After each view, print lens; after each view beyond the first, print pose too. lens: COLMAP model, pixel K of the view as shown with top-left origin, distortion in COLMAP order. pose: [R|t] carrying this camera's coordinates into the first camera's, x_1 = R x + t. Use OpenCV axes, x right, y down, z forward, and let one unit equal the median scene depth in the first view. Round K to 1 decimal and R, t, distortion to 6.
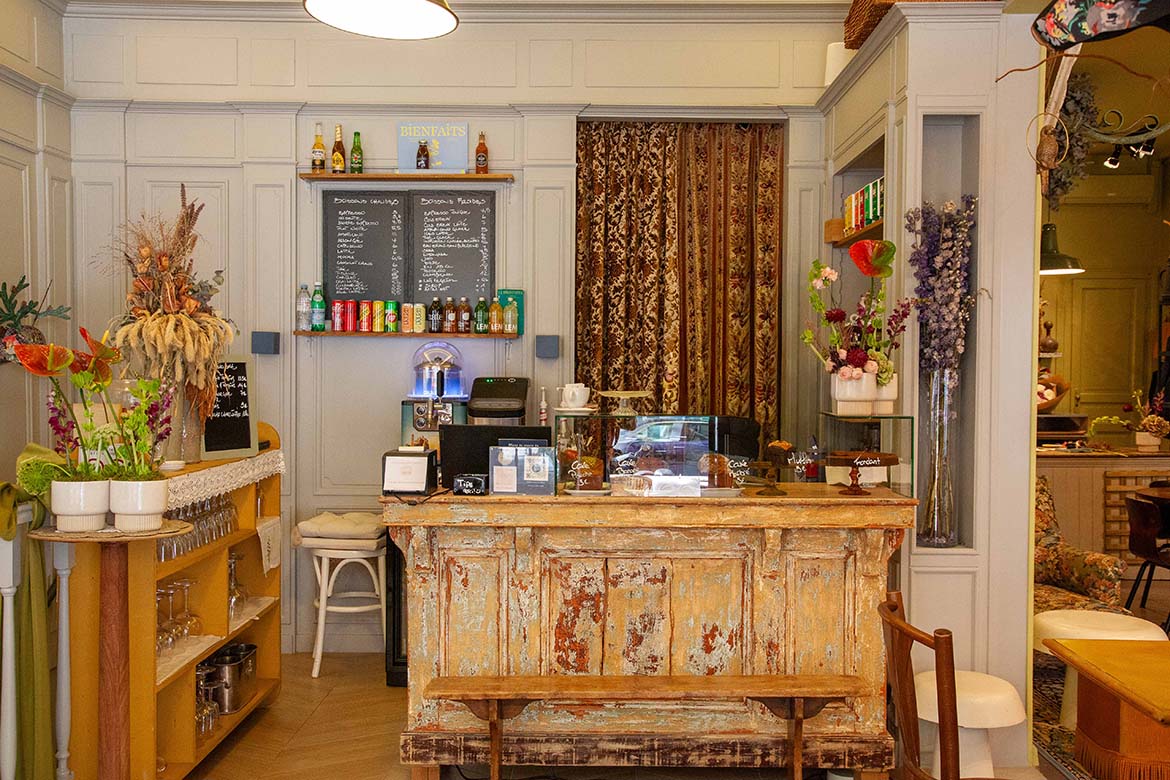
lens RADIAL K [[1138.4, 0, 582.9], [0, 1138.4, 394.9], [0, 0, 1]] dist [-0.017473, 0.127319]
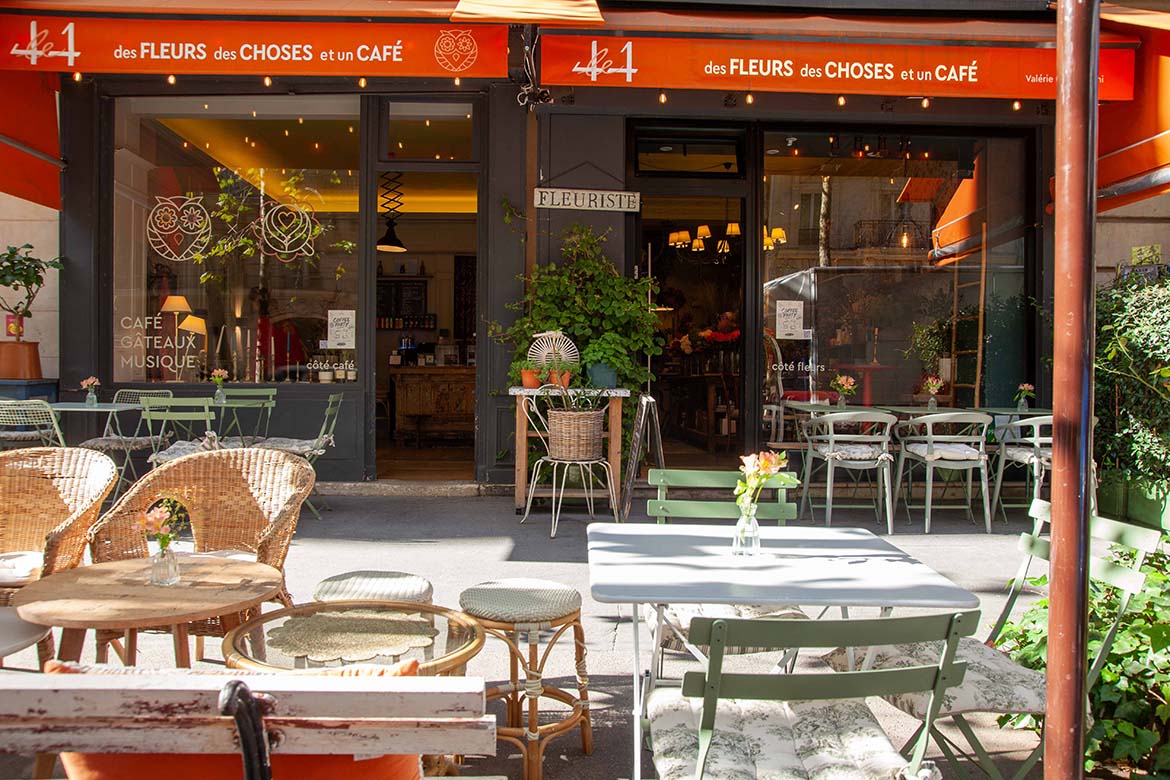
lens RADIAL K [[887.9, 0, 579.1], [0, 887.9, 395.0], [0, 0, 1]] dist [-0.100172, 0.089689]
pose [[0.999068, -0.000980, 0.043148, 0.297533], [0.001623, 0.999888, -0.014852, 0.207978], [-0.043129, 0.014909, 0.998958, -1.778708]]
